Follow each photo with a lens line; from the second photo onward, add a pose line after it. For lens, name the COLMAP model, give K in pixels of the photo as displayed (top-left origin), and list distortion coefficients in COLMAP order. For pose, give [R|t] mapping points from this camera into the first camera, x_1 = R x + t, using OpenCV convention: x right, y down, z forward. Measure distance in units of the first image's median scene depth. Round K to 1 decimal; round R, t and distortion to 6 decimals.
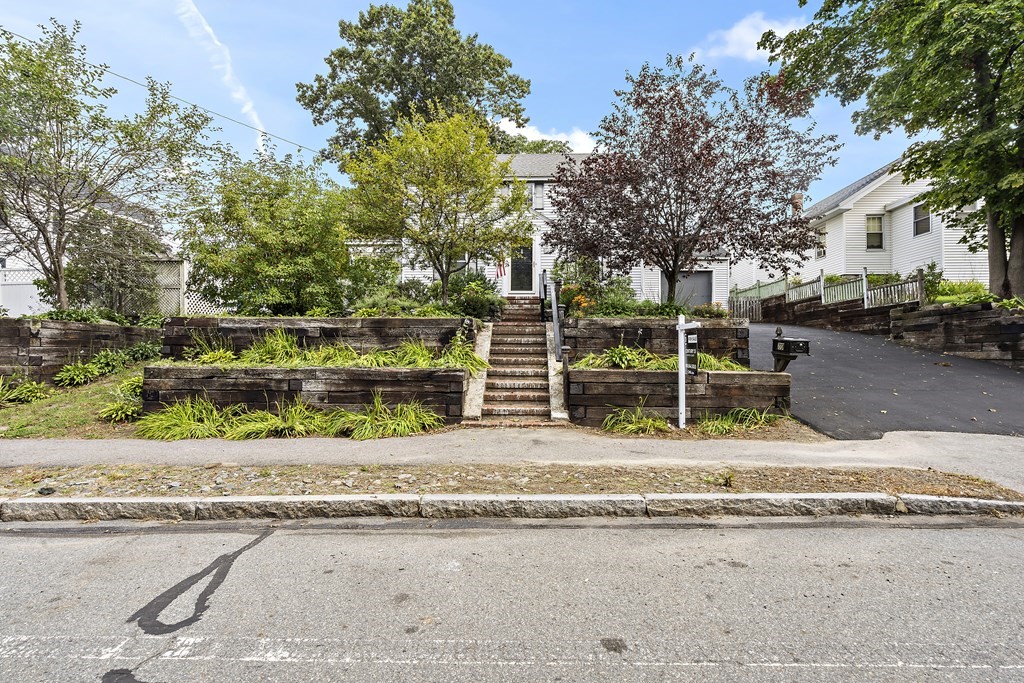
lens RADIAL K [[466.7, 0, 513.0], [0, 466.7, 327.5], [0, 0, 1]] dist [-0.002385, -0.000029]
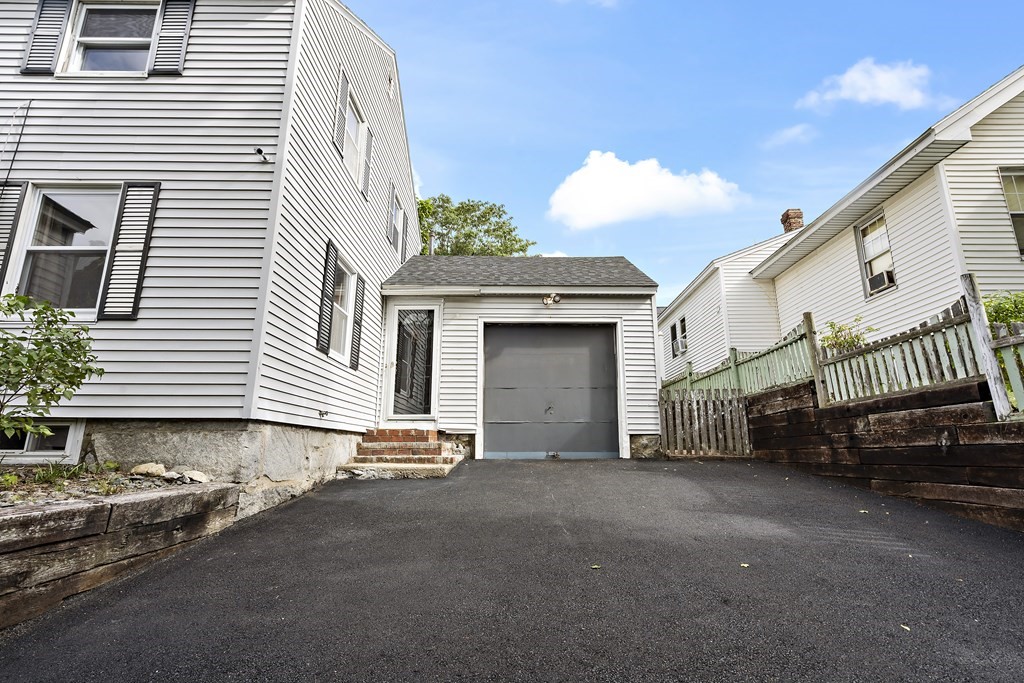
lens RADIAL K [[466.7, 0, 513.0], [0, 466.7, 327.5], [0, 0, 1]] dist [-0.002385, -0.000029]
pose [[0.999908, 0.001551, 0.013501, 0.372090], [0.001209, 0.979377, -0.202036, -0.042619], [-0.013536, 0.202033, 0.979285, 0.680502]]
